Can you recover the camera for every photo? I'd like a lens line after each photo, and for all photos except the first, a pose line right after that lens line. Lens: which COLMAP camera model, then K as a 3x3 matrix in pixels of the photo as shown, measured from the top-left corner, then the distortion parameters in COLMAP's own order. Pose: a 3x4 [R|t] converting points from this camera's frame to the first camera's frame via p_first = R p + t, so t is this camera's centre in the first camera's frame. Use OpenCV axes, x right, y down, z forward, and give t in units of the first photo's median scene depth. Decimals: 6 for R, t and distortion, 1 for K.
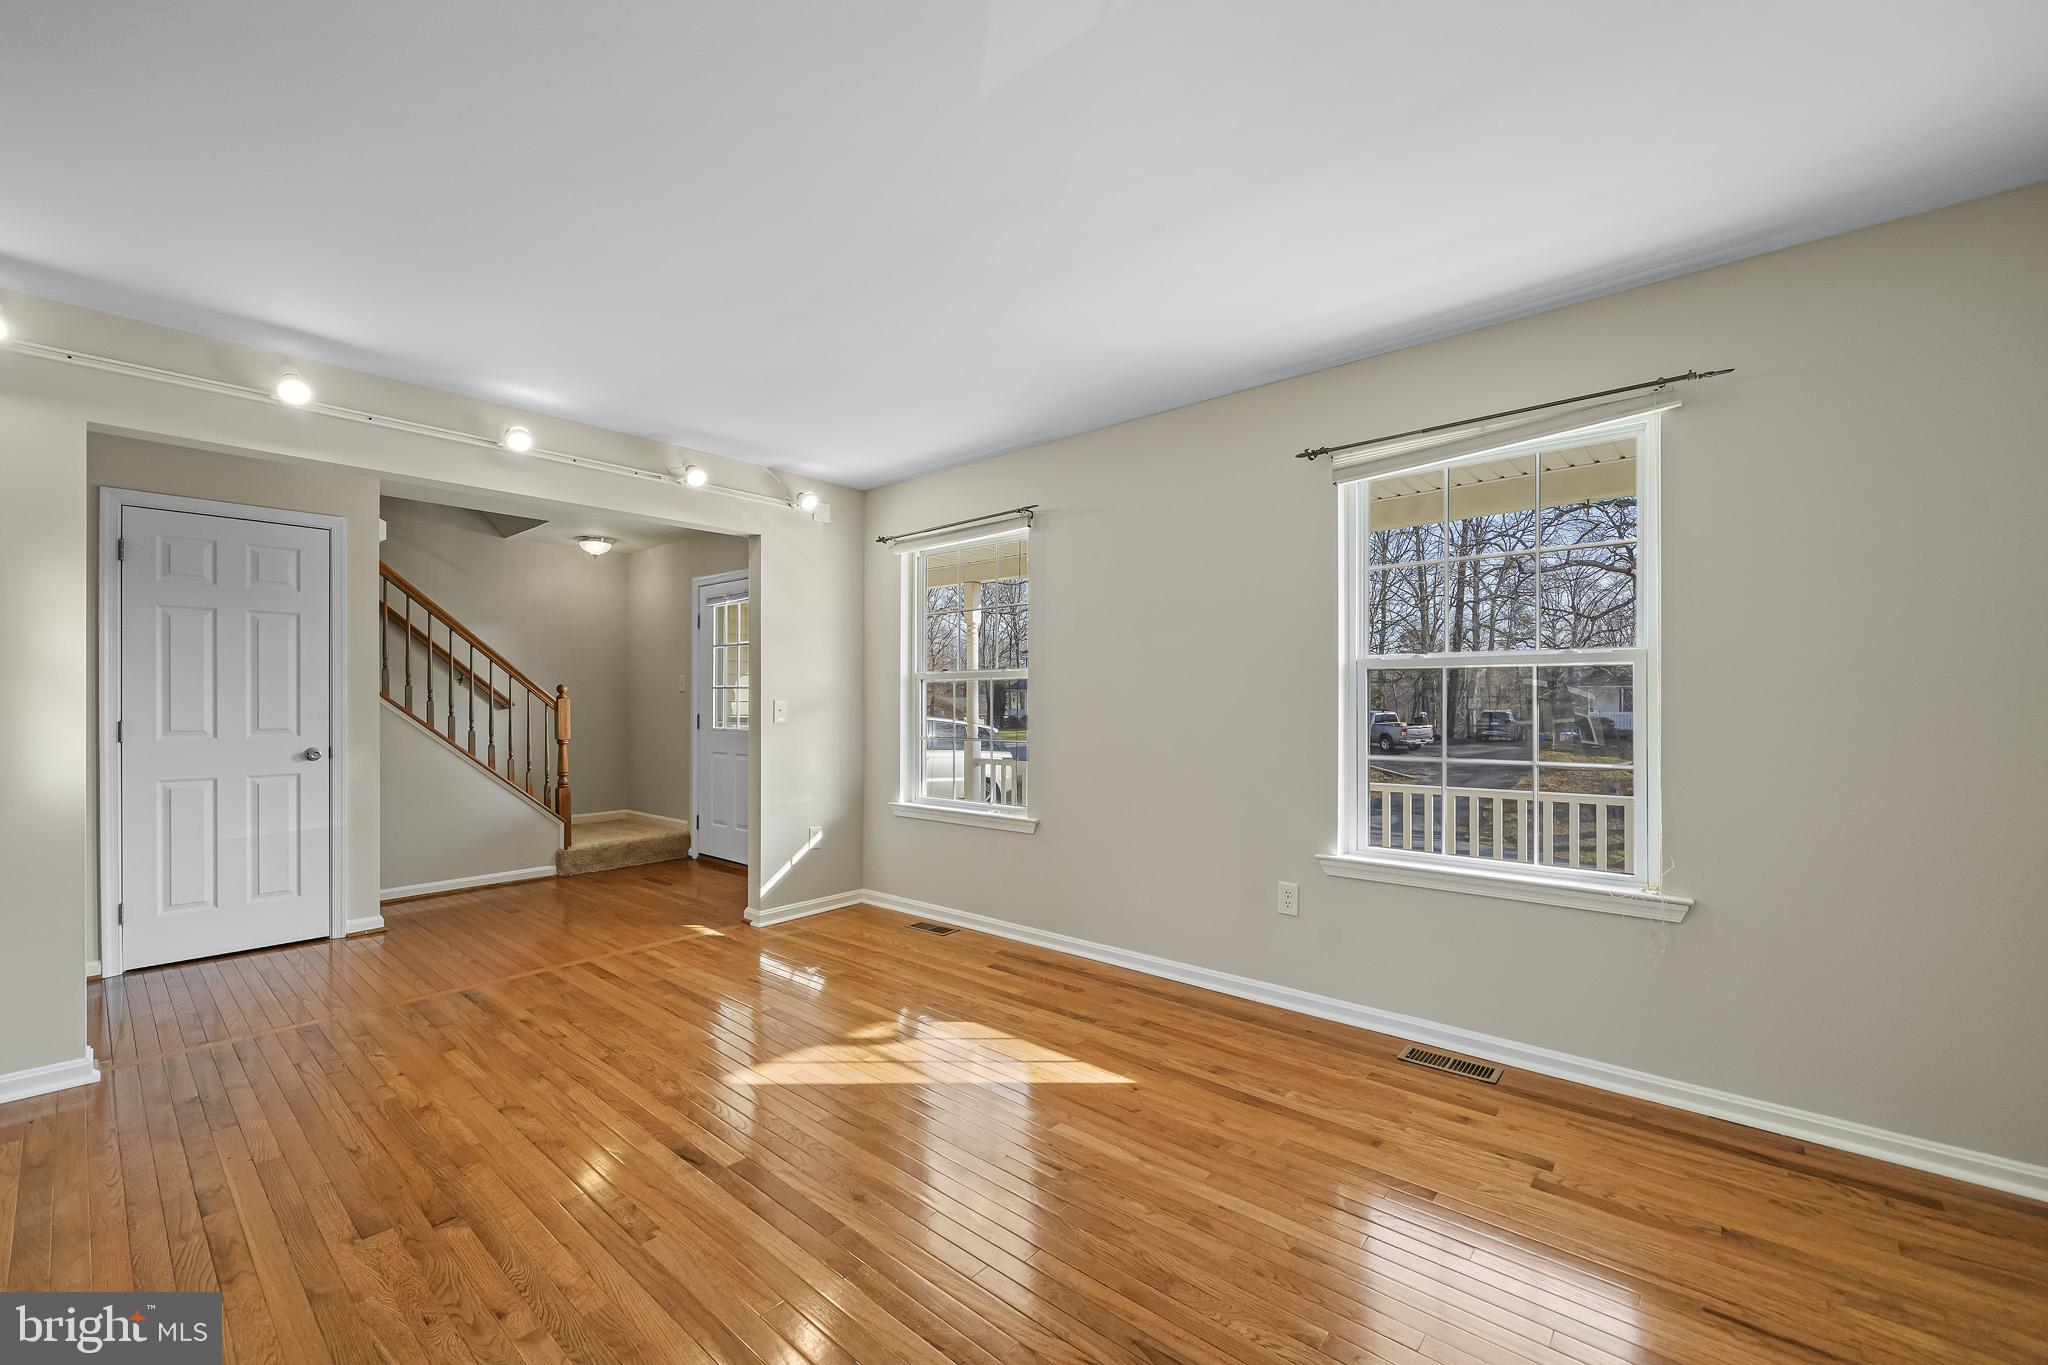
lens RADIAL K [[817.4, 0, 1006.2], [0, 817.4, 703.1], [0, 0, 1]] dist [-0.001676, 0.000388]
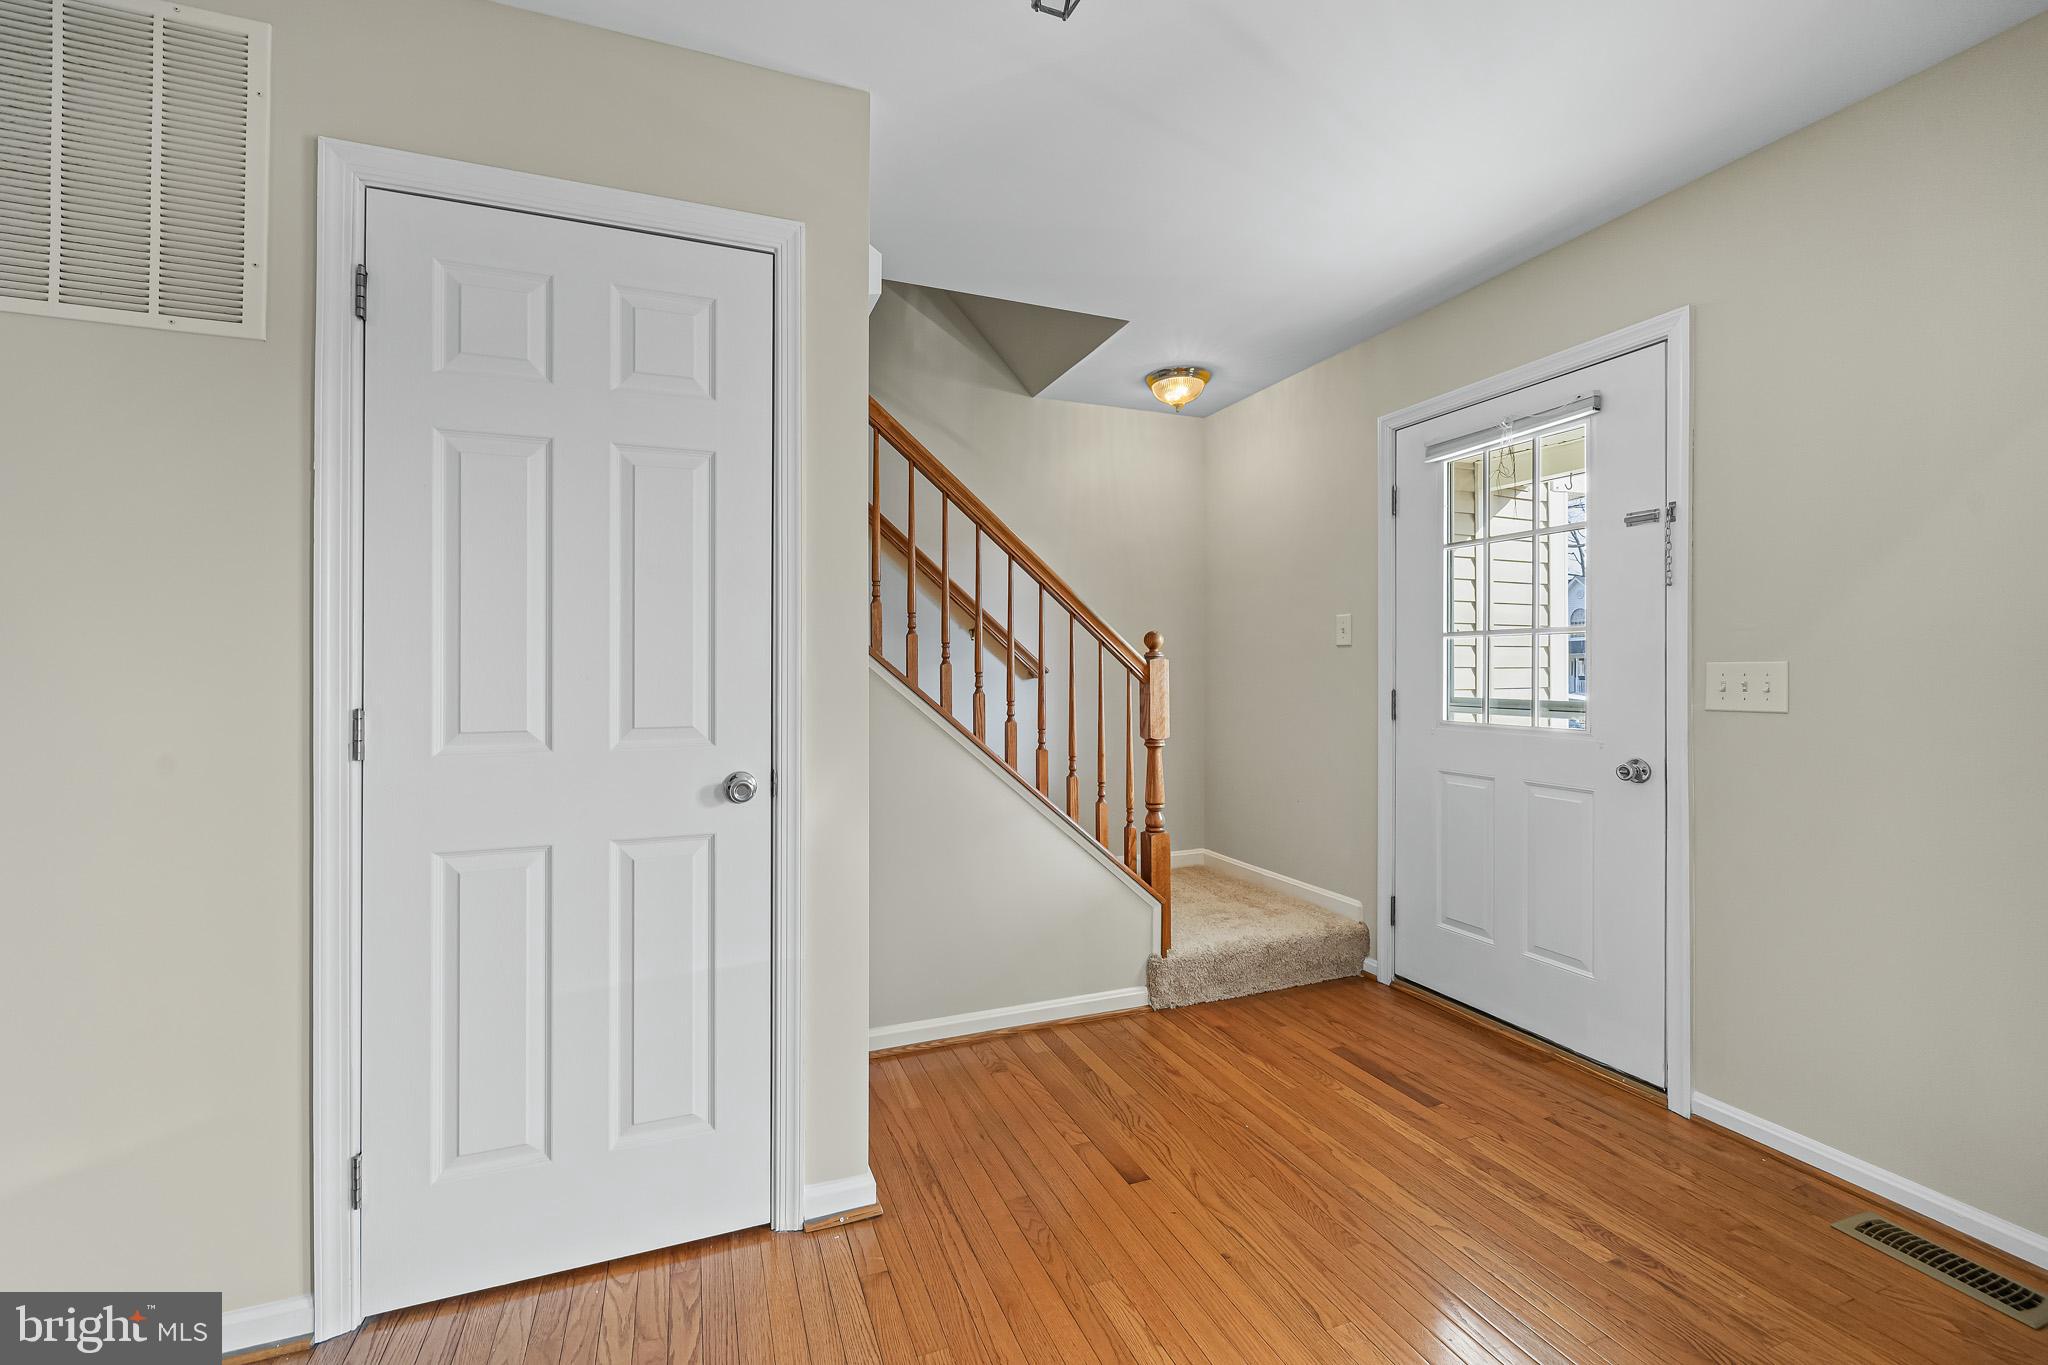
lens RADIAL K [[817.4, 0, 1012.2], [0, 817.4, 672.8], [0, 0, 1]] dist [-0.001676, 0.000388]
pose [[0.886314, 0.005421, -0.463054, -0.411575], [-0.003215, 0.999979, 0.005553, 0.000537], [0.463074, -0.003433, 0.886313, 0.537509]]
